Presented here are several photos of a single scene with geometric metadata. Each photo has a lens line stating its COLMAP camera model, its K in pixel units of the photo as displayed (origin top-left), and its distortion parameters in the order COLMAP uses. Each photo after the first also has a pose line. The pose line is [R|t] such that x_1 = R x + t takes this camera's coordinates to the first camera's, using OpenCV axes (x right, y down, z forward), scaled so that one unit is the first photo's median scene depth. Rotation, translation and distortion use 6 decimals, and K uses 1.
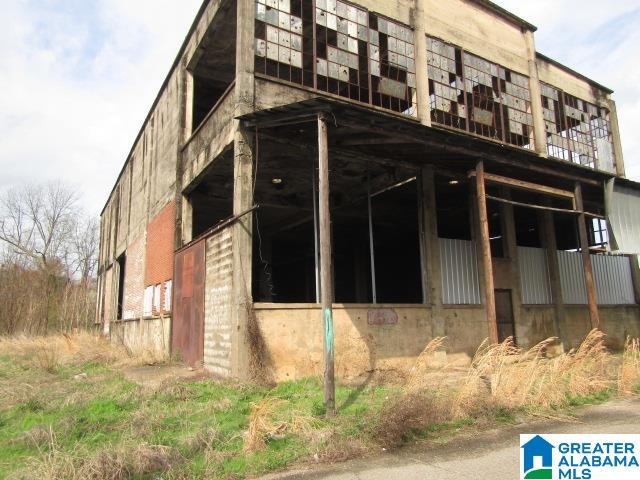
lens RADIAL K [[450.6, 0, 315.3], [0, 450.6, 238.2], [0, 0, 1]] dist [-0.008320, 0.003492]
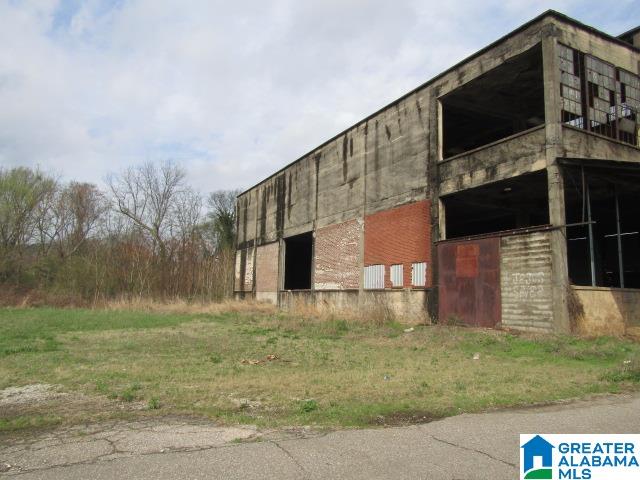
lens RADIAL K [[450.6, 0, 321.1], [0, 450.6, 238.3], [0, 0, 1]] dist [-0.008320, 0.003492]
pose [[0.998270, 0.036893, -0.045786, -0.667050], [-0.034341, 0.997878, 0.055319, -0.047902], [0.047729, -0.053651, 0.997418, -0.380382]]
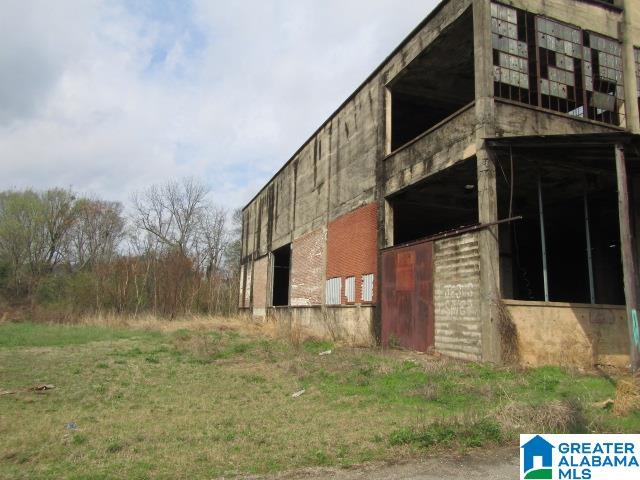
lens RADIAL K [[450.6, 0, 320.4], [0, 450.6, 238.3], [0, 0, 1]] dist [-0.008320, 0.003492]
pose [[0.984107, 0.020697, -0.176368, -0.296020], [-0.017396, 0.999644, 0.020244, -0.021720], [0.176724, -0.016855, 0.984116, -0.165238]]
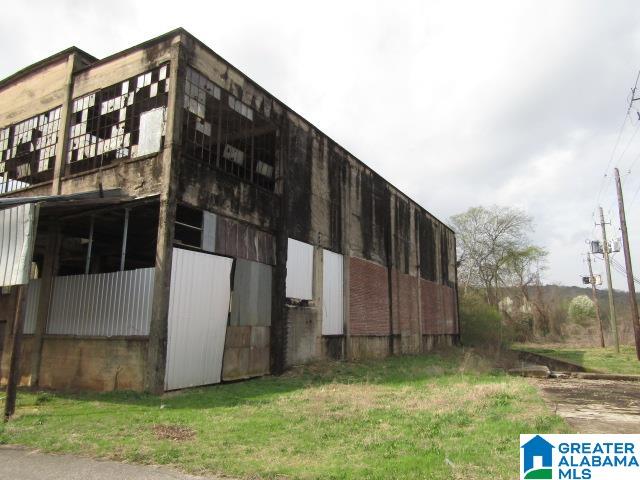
lens RADIAL K [[450.6, 0, 318.6], [0, 450.6, 243.2], [0, 0, 1]] dist [-0.008320, 0.003492]
pose [[0.498219, -0.149837, -0.854006, 2.056479], [0.137917, 0.986110, -0.092555, 0.151608], [0.856012, -0.071669, 0.511963, 1.253129]]
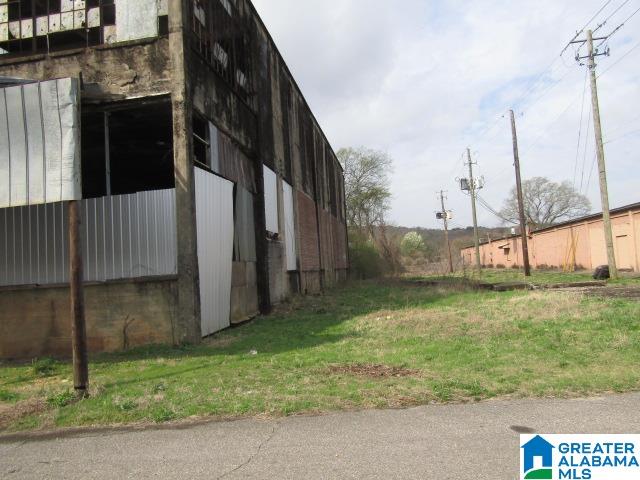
lens RADIAL K [[450.6, 0, 318.5], [0, 450.6, 238.8], [0, 0, 1]] dist [-0.008320, 0.003492]
pose [[0.769045, -0.080086, -0.634158, 1.697325], [0.162708, 0.983966, 0.073054, 0.132149], [0.618139, -0.159365, 0.769745, 0.992845]]
